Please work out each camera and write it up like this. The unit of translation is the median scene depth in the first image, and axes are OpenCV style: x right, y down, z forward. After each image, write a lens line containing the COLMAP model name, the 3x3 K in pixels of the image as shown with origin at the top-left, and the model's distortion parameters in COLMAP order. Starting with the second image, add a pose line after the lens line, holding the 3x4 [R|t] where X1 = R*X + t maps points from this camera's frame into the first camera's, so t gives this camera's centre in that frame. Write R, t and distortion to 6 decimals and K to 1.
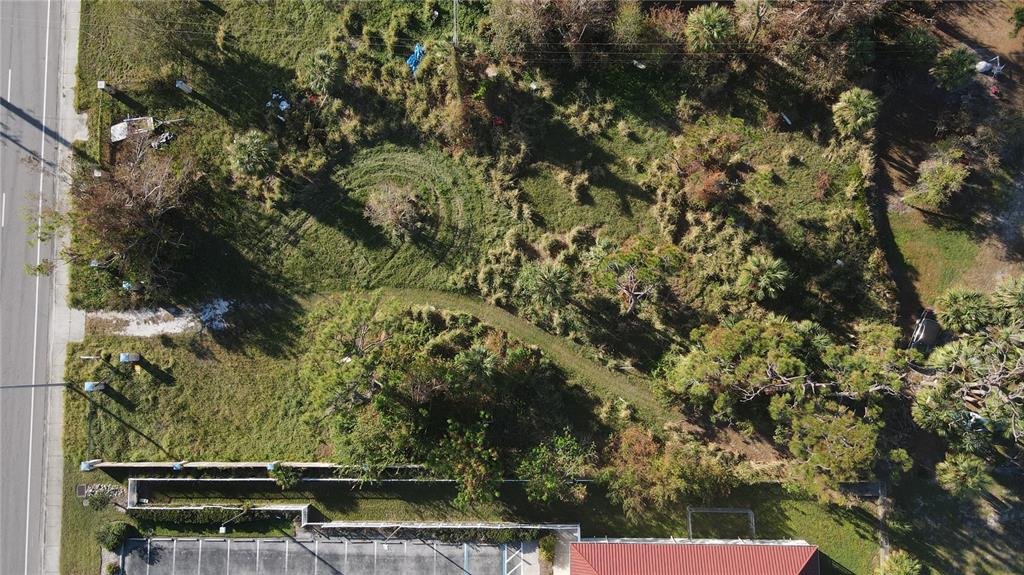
lens RADIAL K [[760.6, 0, 506.8], [0, 760.6, 283.2], [0, 0, 1]] dist [-0.002828, 0.031723]
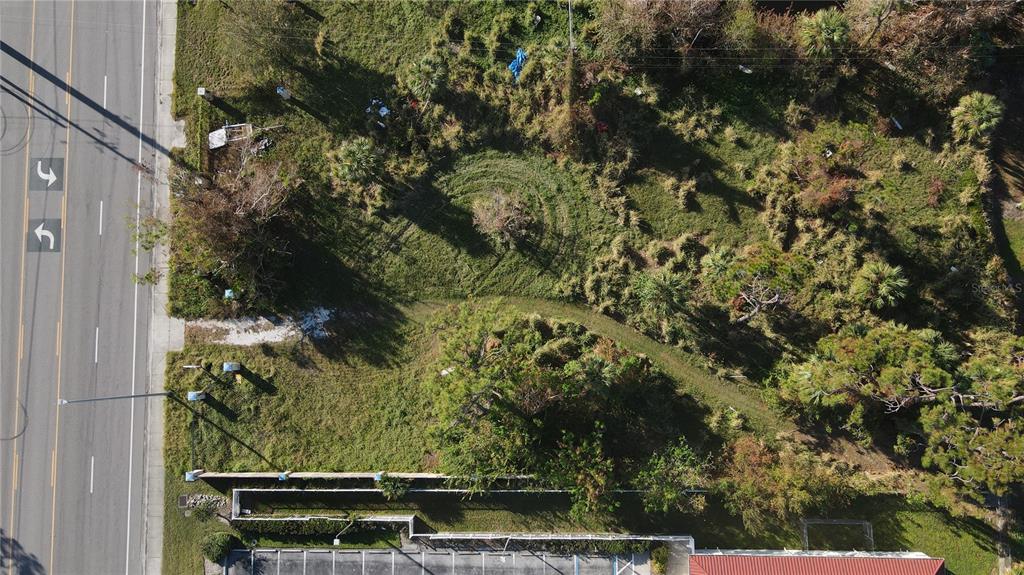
lens RADIAL K [[760.6, 0, 505.9], [0, 760.6, 284.4], [0, 0, 1]] dist [-0.002828, 0.031723]
pose [[0.999998, -0.001582, -0.001253, -0.138914], [0.001580, 0.999998, -0.001319, -0.007658], [0.001255, 0.001317, 0.999998, 0.012197]]
